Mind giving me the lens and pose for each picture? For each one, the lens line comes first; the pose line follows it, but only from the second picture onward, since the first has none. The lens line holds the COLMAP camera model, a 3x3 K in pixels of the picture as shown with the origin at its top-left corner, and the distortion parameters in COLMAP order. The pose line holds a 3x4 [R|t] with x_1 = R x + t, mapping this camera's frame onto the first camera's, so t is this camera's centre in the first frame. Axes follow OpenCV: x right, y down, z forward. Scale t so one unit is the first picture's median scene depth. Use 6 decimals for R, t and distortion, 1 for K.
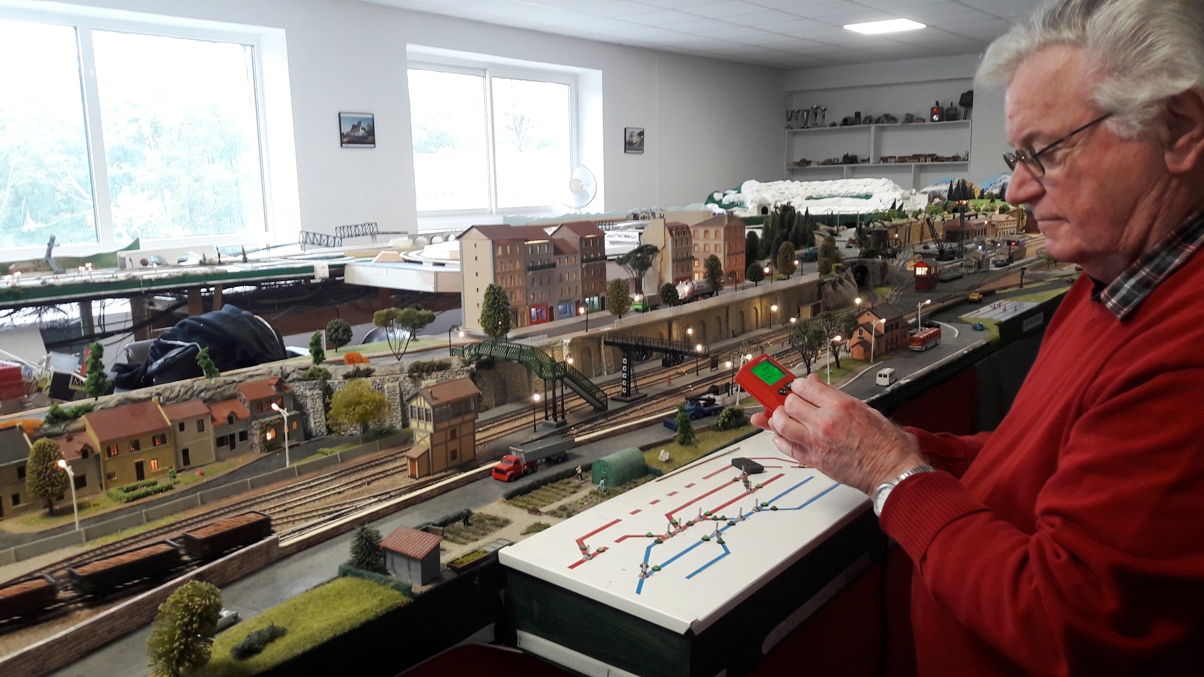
lens RADIAL K [[982.9, 0, 597.7], [0, 982.9, 344.3], [0, 0, 1]] dist [0.058818, -0.103565]
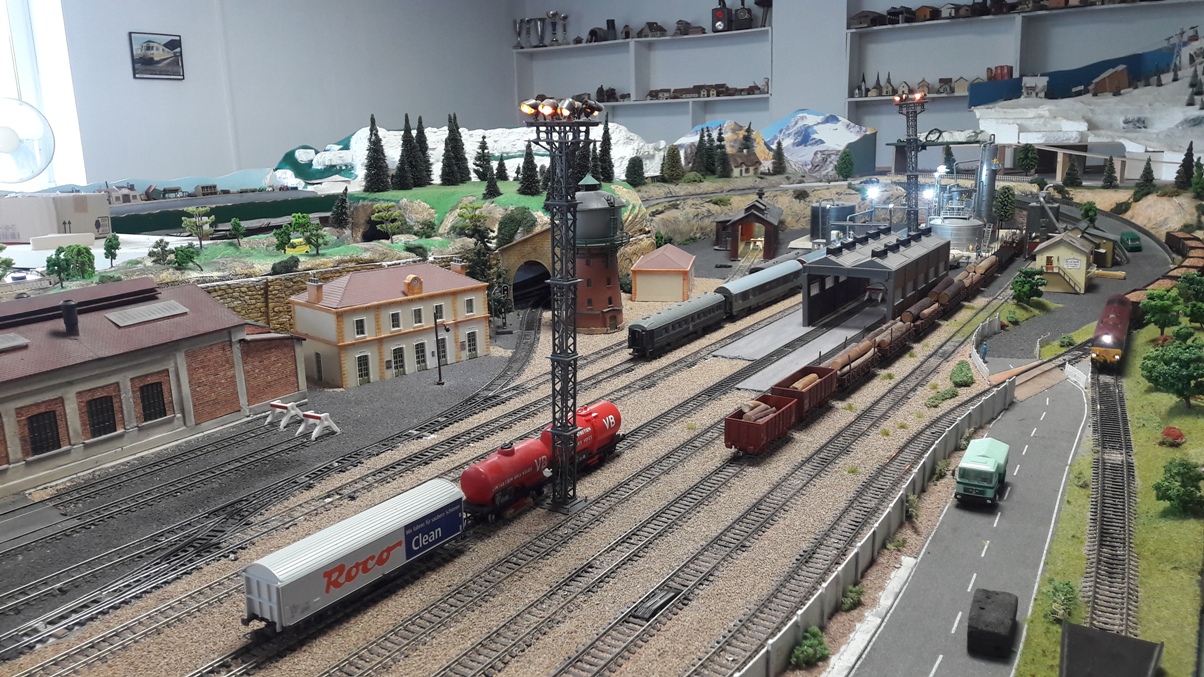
lens RADIAL K [[982.9, 0, 607.3], [0, 982.9, 342.8], [0, 0, 1]] dist [0.058818, -0.103565]
pose [[0.997165, -0.027258, 0.070129, 0.216014], [0.024153, 0.998707, 0.044738, -0.055045], [-0.071258, -0.042918, 0.996534, 0.359330]]
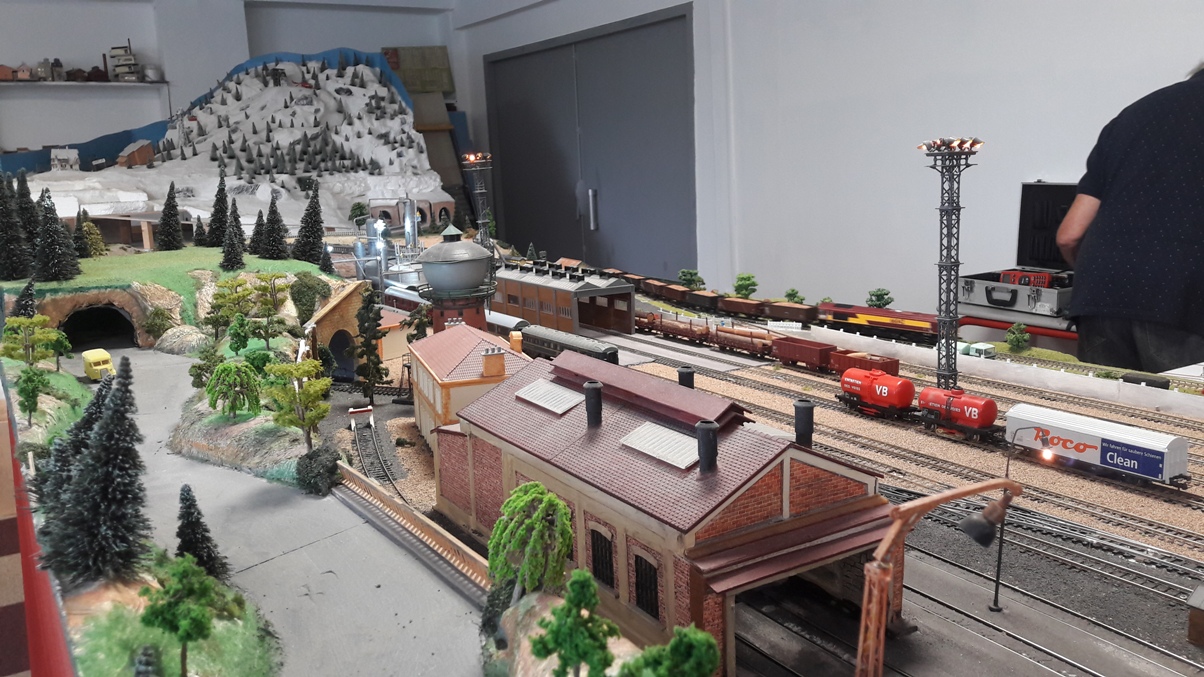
lens RADIAL K [[982.9, 0, 603.8], [0, 982.9, 339.7], [0, 0, 1]] dist [0.058818, -0.103565]
pose [[0.351152, -0.163035, 0.922015, 0.115922], [0.192524, 0.976255, 0.099303, -0.065166], [-0.916312, 0.142640, 0.374202, 0.423040]]
